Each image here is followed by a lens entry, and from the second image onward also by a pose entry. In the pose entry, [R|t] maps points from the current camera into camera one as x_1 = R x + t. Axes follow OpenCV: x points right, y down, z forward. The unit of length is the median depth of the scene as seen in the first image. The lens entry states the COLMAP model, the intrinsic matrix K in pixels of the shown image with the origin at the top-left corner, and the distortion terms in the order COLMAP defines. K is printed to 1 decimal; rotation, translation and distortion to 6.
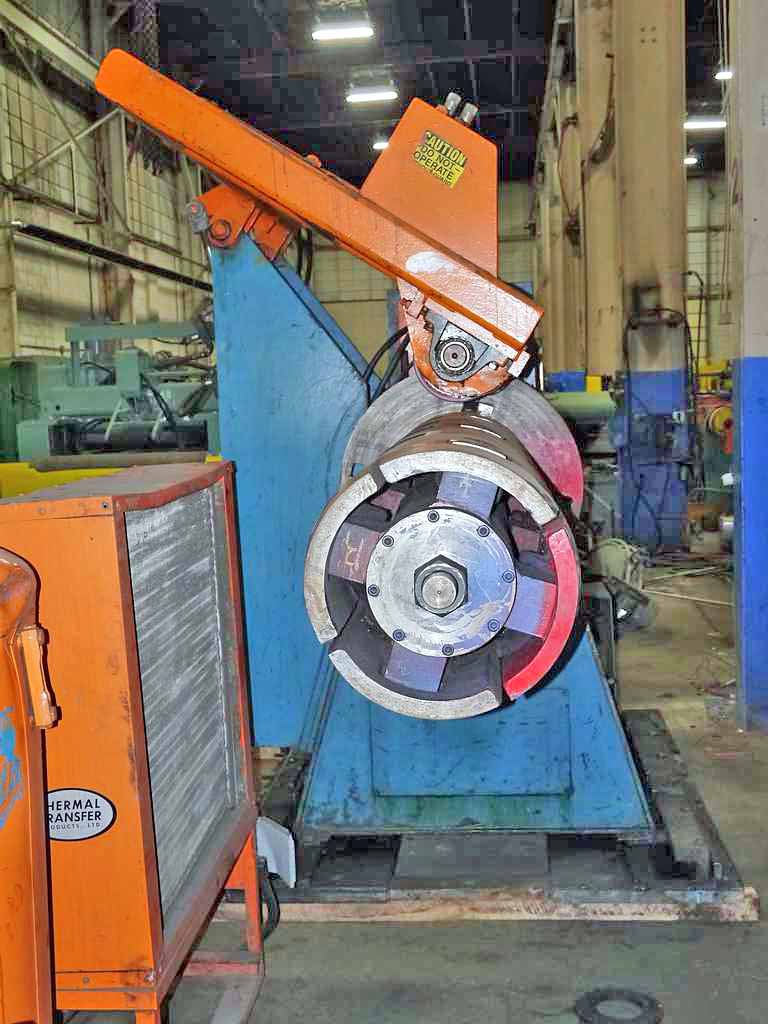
lens RADIAL K [[1270.4, 0, 384.0], [0, 1270.4, 512.0], [0, 0, 1]] dist [-0.008864, 0.013036]
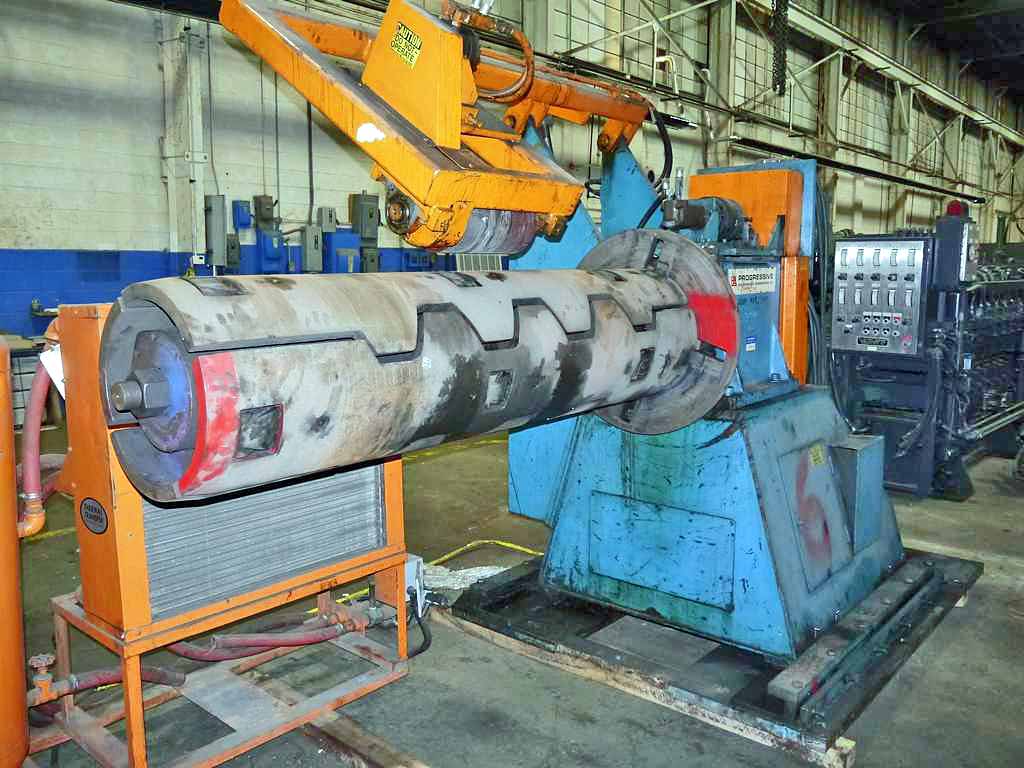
lens RADIAL K [[856.2, 0, 512.0], [0, 856.2, 384.0], [0, 0, 1]] dist [-0.071464, 0.059522]
pose [[0.810700, 0.120051, -0.573021, 0.393491], [-0.088695, 0.992638, 0.082478, -0.025589], [0.578704, -0.016040, 0.815380, 0.261660]]
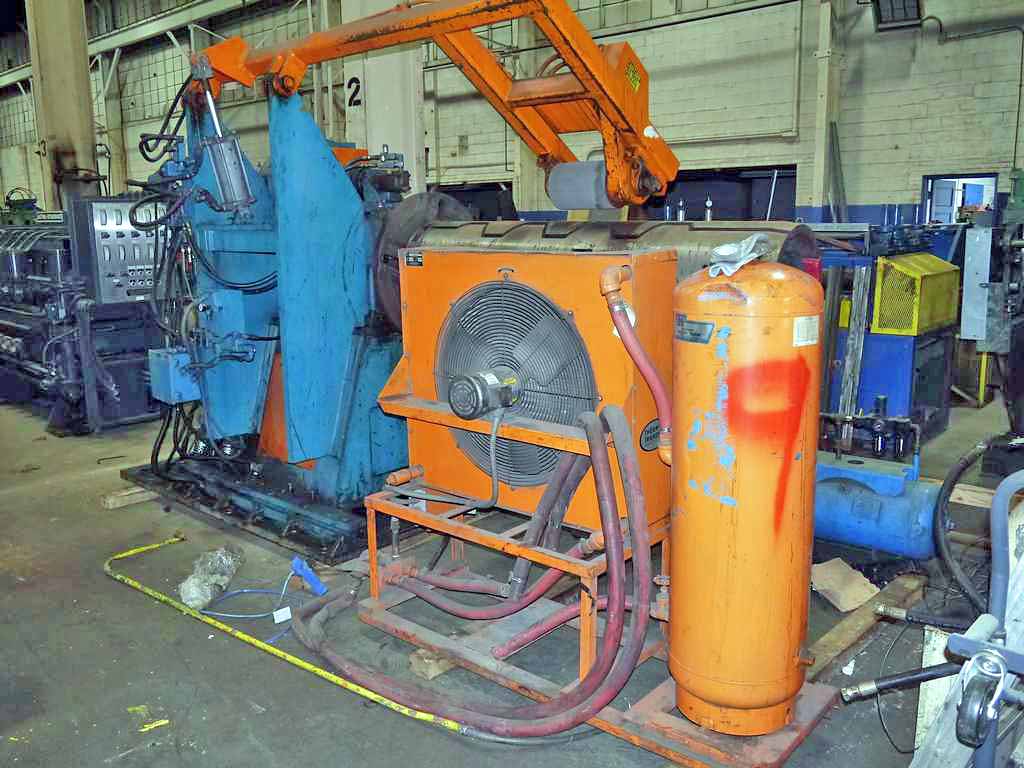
lens RADIAL K [[856.2, 0, 512.0], [0, 856.2, 384.0], [0, 0, 1]] dist [-0.071464, 0.059522]
pose [[0.595604, -0.126118, 0.793316, -0.705101], [0.070149, 0.991991, 0.105036, 0.016955], [-0.800210, -0.006910, 0.599681, 0.250278]]
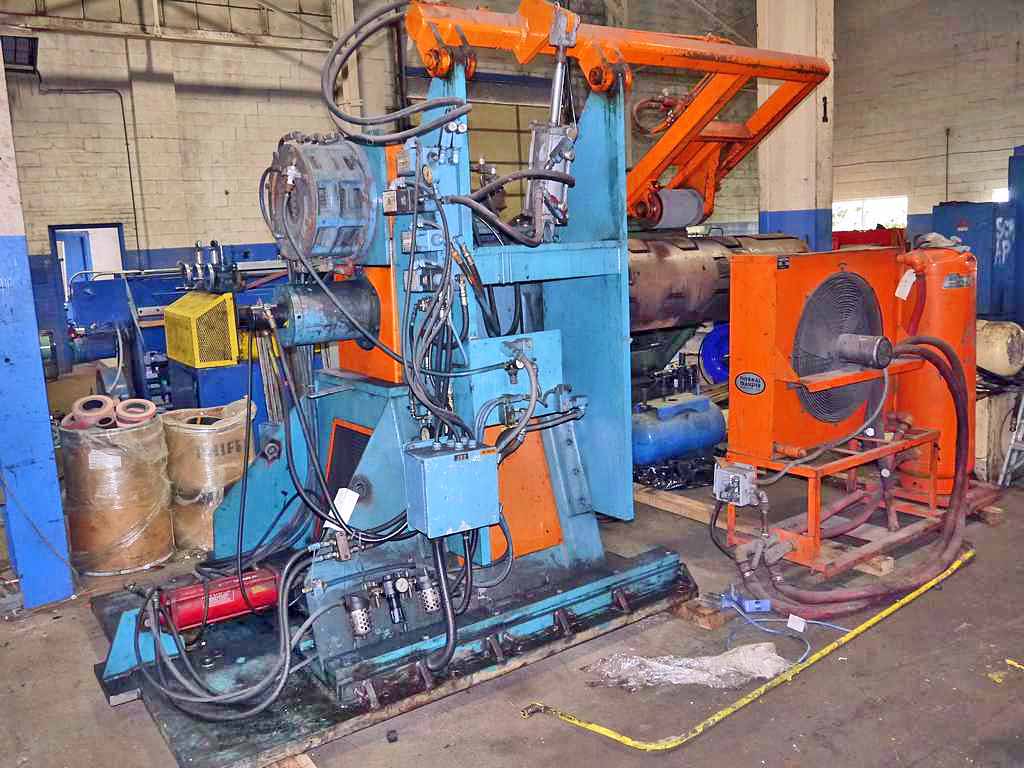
lens RADIAL K [[856.2, 0, 512.0], [0, 856.2, 384.0], [0, 0, 1]] dist [-0.071464, 0.059522]
pose [[-0.637778, -0.061591, 0.767754, -0.648414], [0.144773, 0.969445, 0.198034, -0.120641], [-0.756492, 0.237452, -0.609374, 1.627629]]
